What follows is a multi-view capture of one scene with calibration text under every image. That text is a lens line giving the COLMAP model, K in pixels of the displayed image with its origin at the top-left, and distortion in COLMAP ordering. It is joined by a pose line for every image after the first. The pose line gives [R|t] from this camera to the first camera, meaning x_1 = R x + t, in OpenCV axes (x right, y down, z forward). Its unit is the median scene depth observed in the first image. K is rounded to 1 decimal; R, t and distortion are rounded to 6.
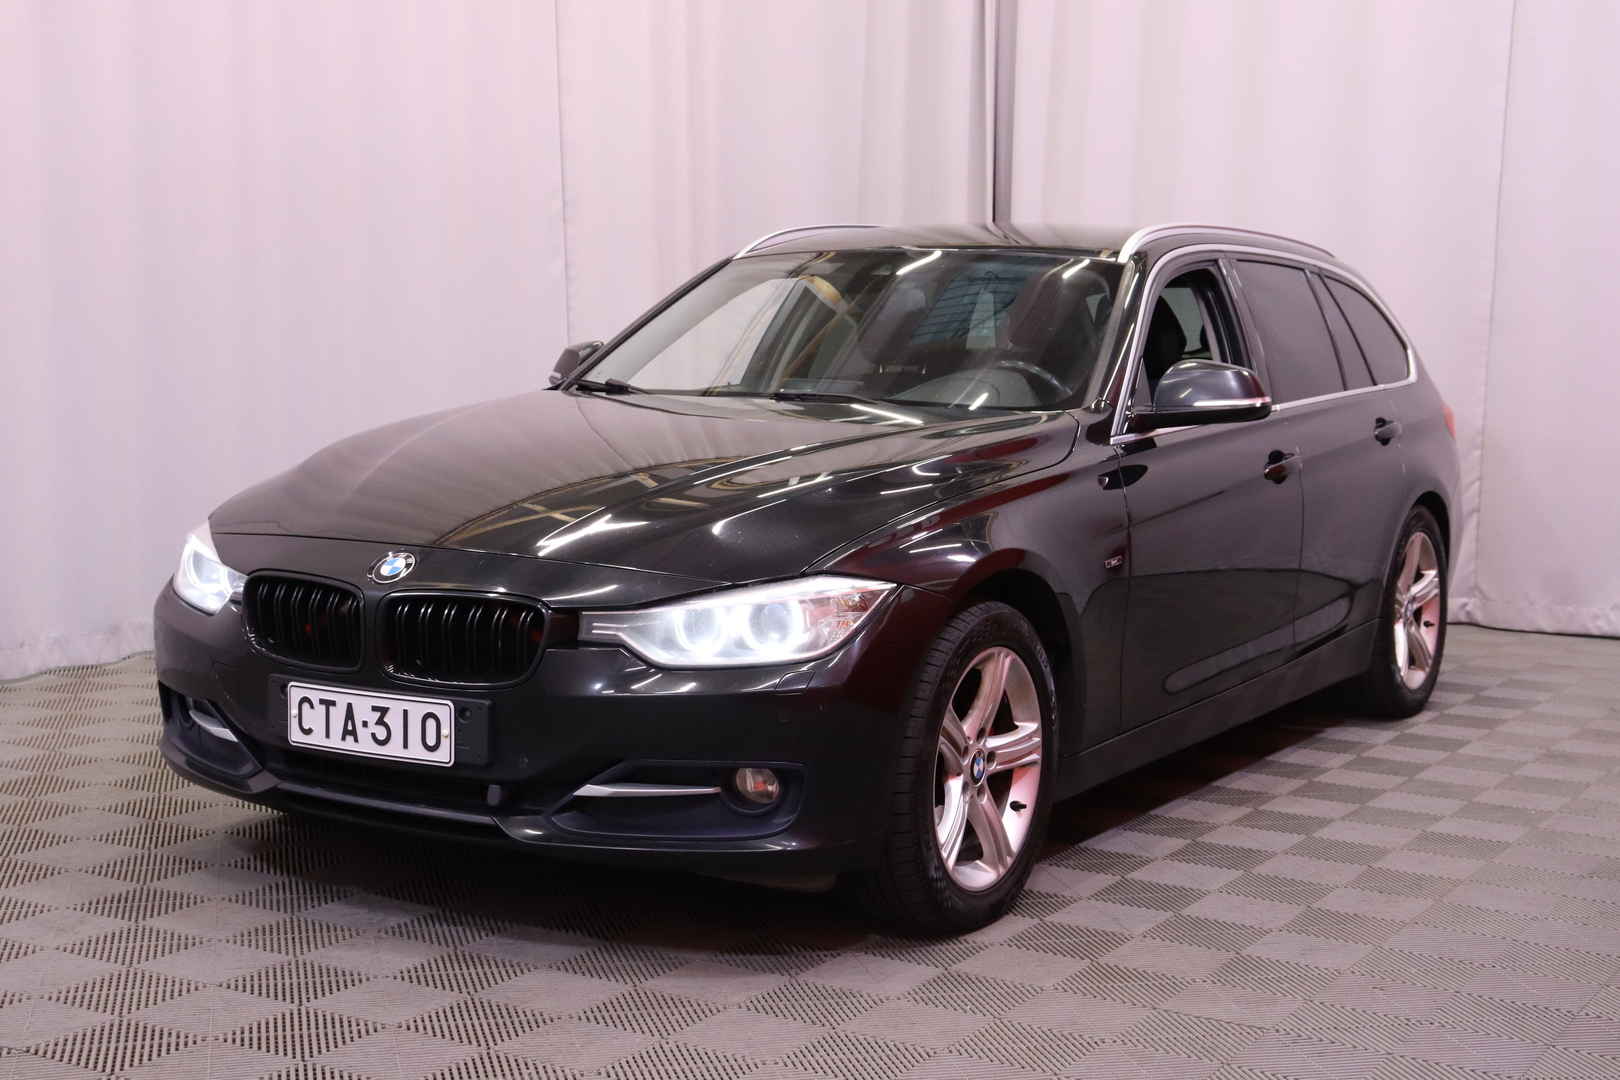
lens RADIAL K [[2508.1, 0, 804.1], [0, 2508.1, 545.7], [0, 0, 1]] dist [-0.100273, 0.000000]
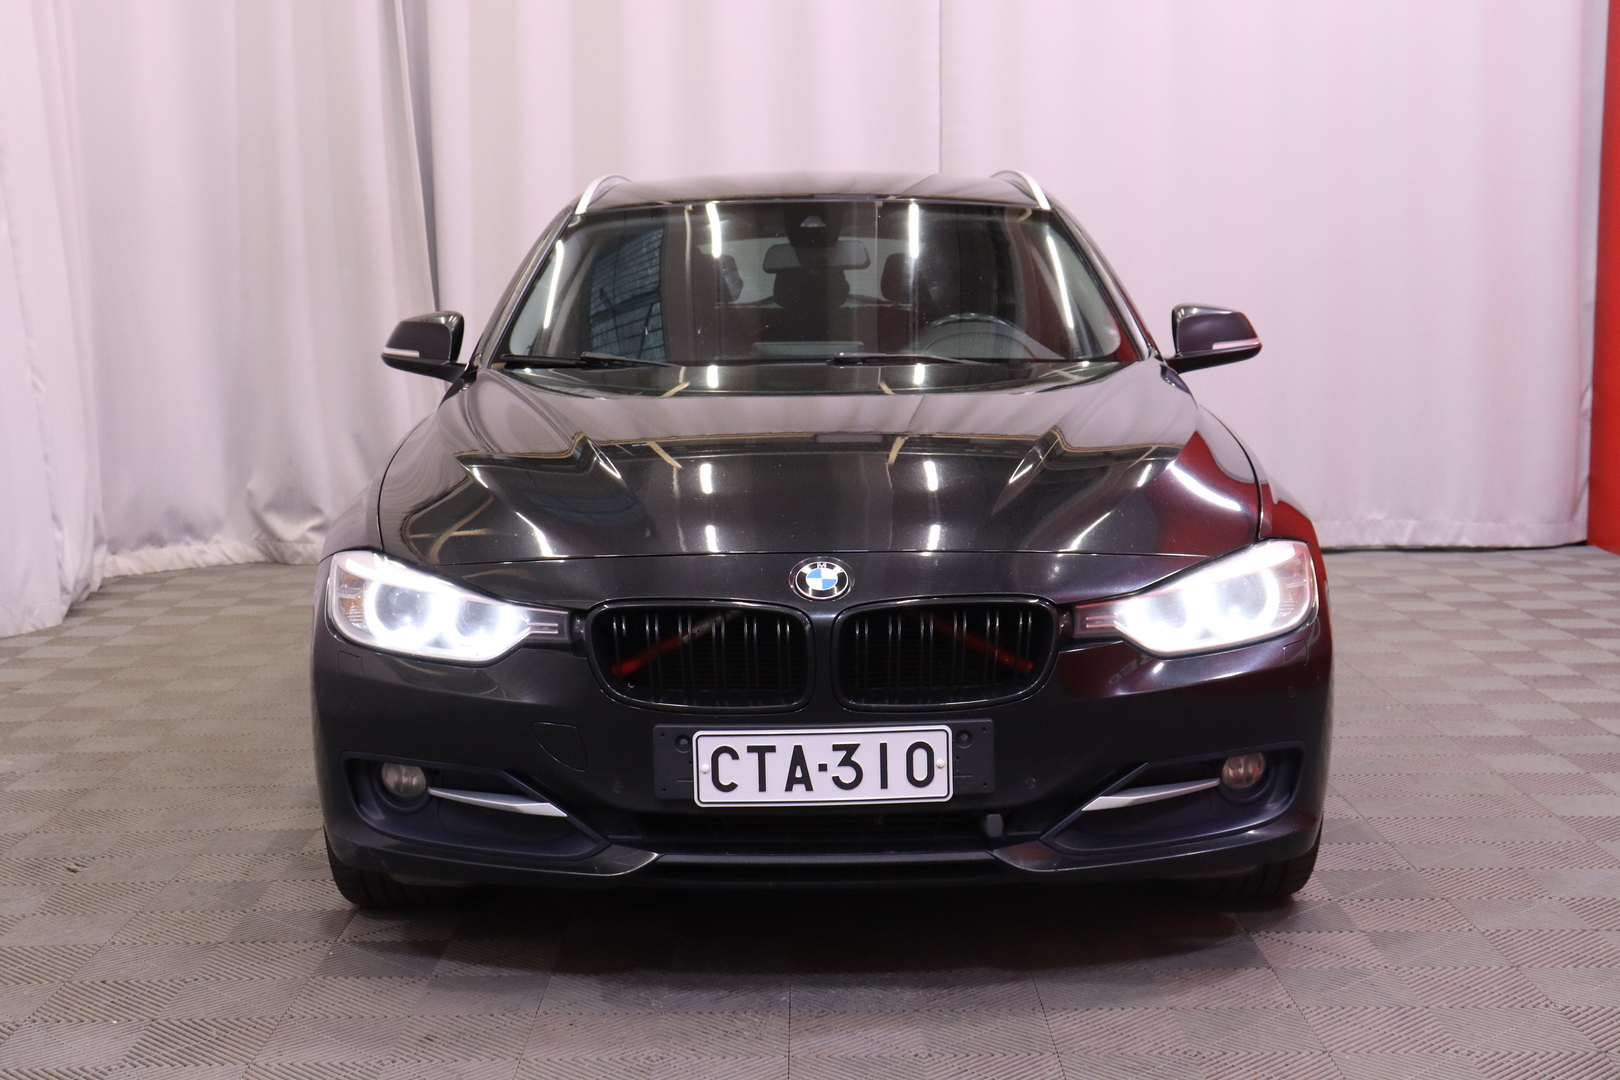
lens RADIAL K [[2508.1, 0, 808.1], [0, 2508.1, 539.0], [0, 0, 1]] dist [-0.100273, 0.000000]
pose [[0.852562, -0.093624, 0.514172, -0.610164], [0.081913, 0.995602, 0.045464, -0.044824], [-0.516168, 0.003357, 0.856481, 0.275128]]
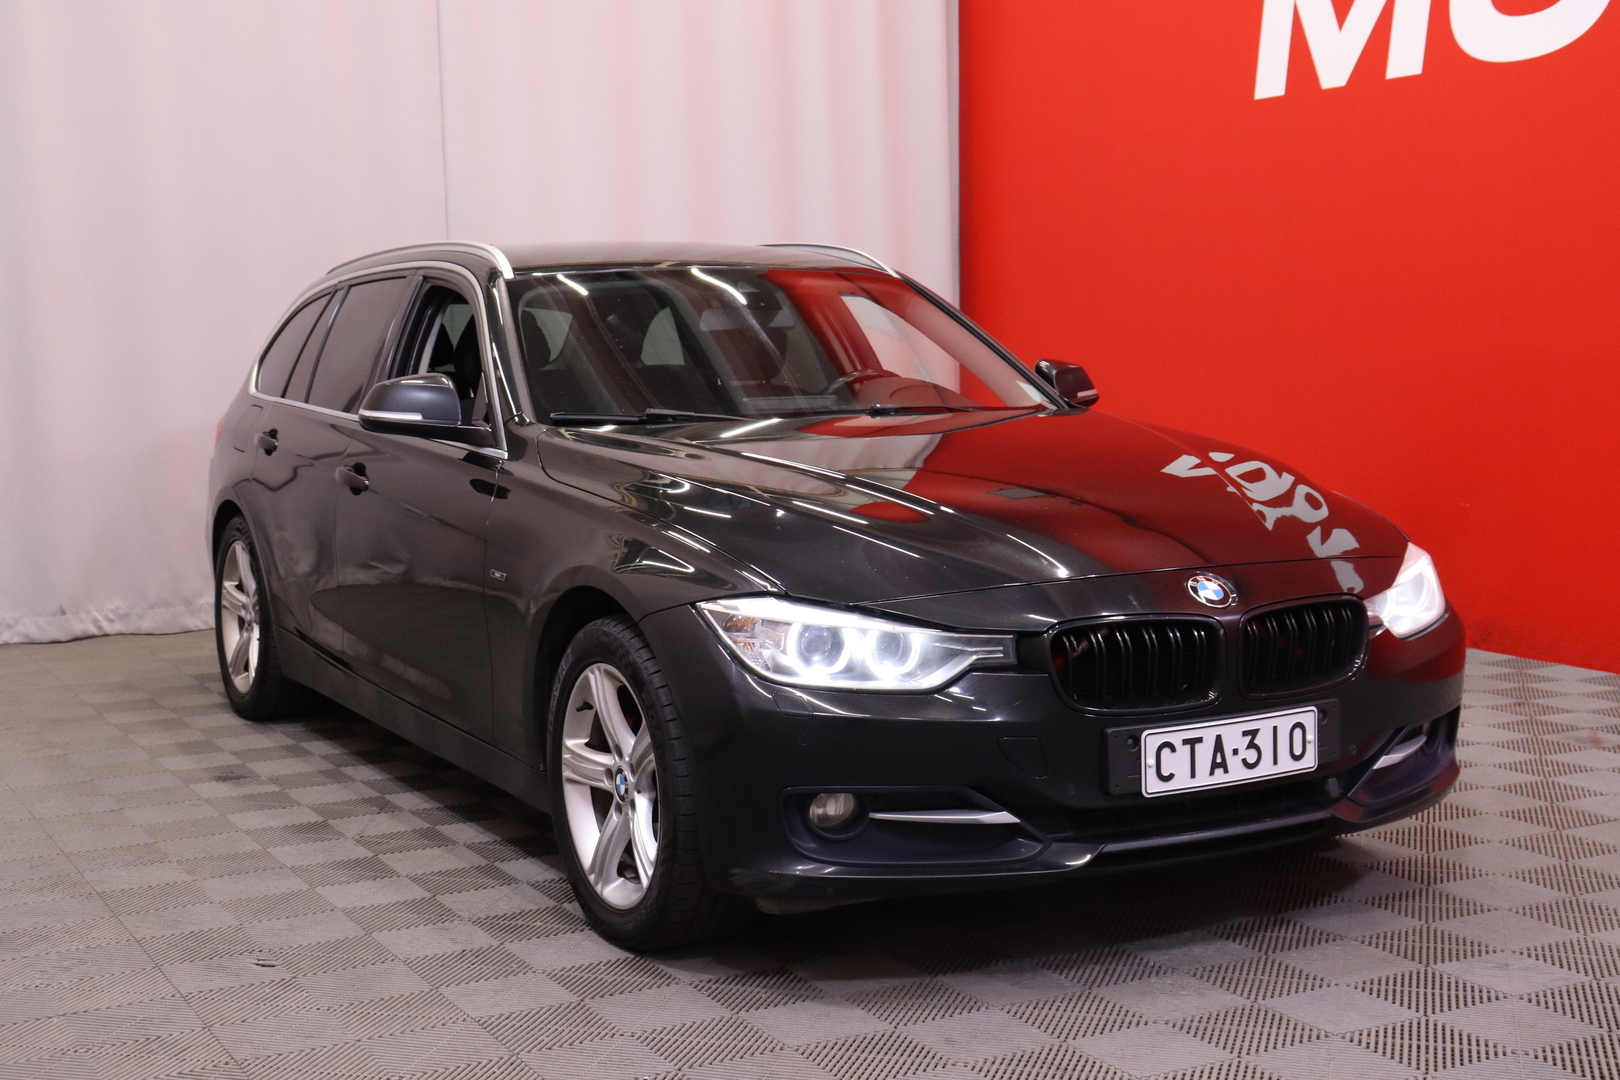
lens RADIAL K [[2373.9, 0, 817.3], [0, 2373.9, 535.8], [0, 0, 1]] dist [-0.252992, 0.000000]
pose [[0.494247, -0.111254, 0.862173, -1.042184], [0.110668, 0.991760, 0.064534, -0.090226], [-0.862248, 0.063520, 0.502487, 0.674189]]
